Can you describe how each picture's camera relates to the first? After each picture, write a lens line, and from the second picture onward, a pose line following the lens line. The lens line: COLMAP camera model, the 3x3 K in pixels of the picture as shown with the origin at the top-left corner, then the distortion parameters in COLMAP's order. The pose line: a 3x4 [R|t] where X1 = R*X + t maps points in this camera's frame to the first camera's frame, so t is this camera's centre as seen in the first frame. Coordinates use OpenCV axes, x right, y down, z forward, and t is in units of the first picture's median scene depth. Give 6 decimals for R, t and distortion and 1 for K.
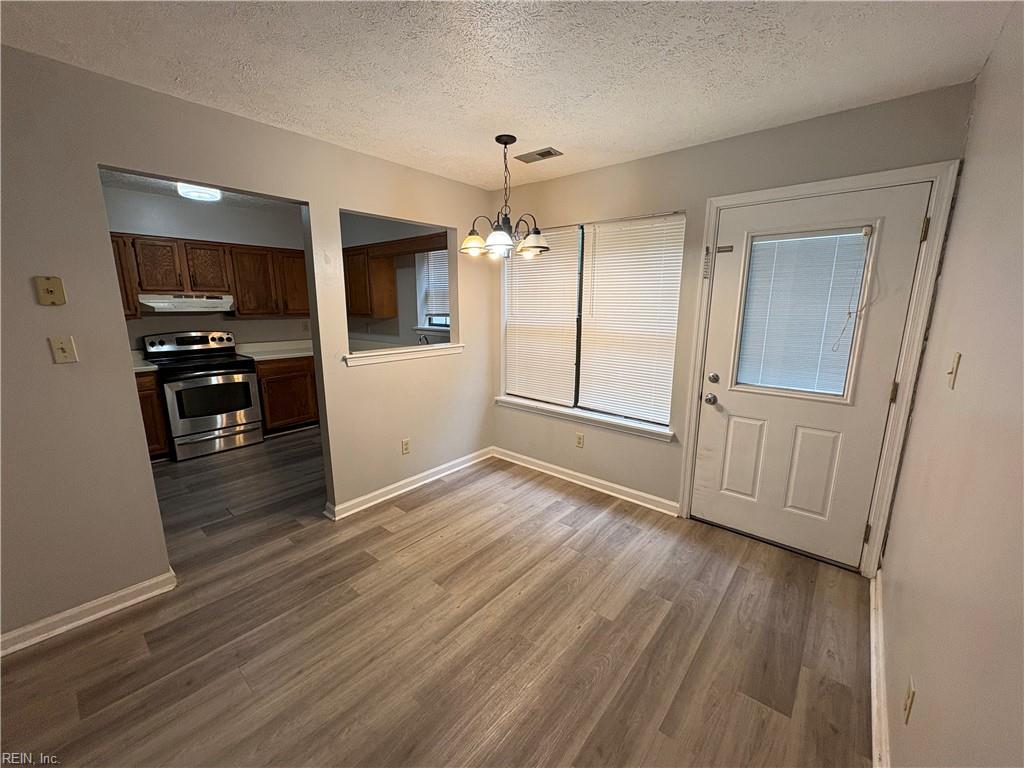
lens RADIAL K [[409.6, 0, 509.6], [0, 409.6, 384.3], [0, 0, 1]] dist [0.001718, -0.000187]
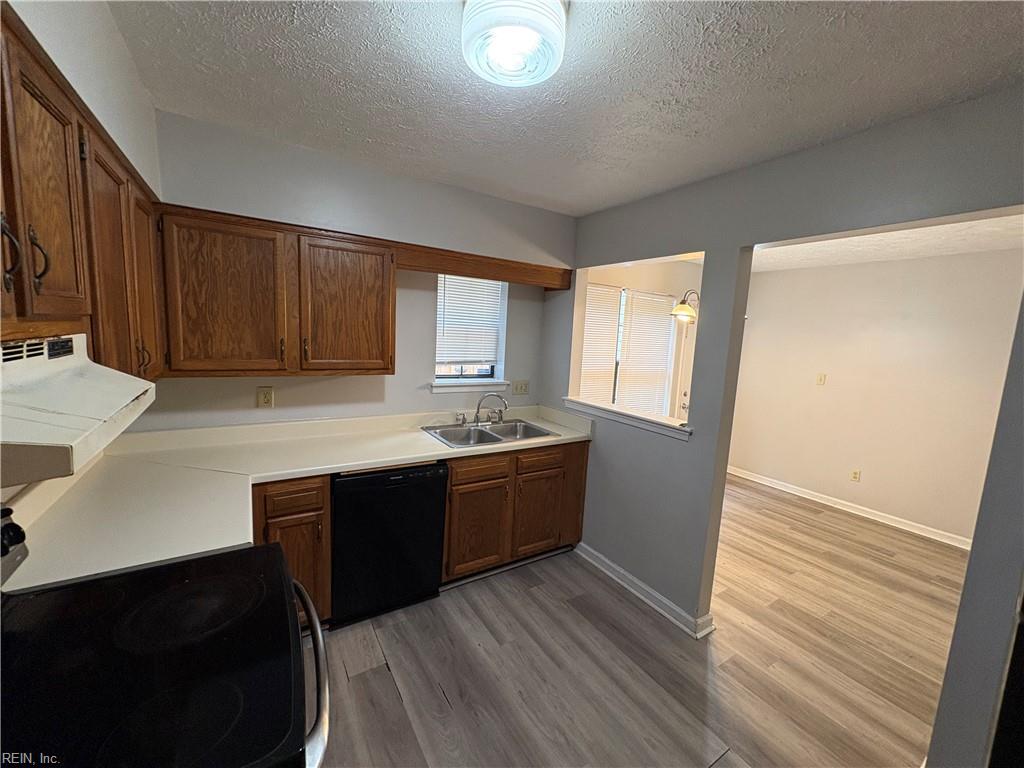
lens RADIAL K [[409.6, 0, 513.1], [0, 409.6, 382.0], [0, 0, 1]] dist [0.001718, -0.000187]
pose [[0.290403, -0.106649, 0.950943, -1.358460], [0.135302, 0.988362, 0.069527, -0.284215], [-0.947291, 0.108474, 0.301453, 1.154825]]
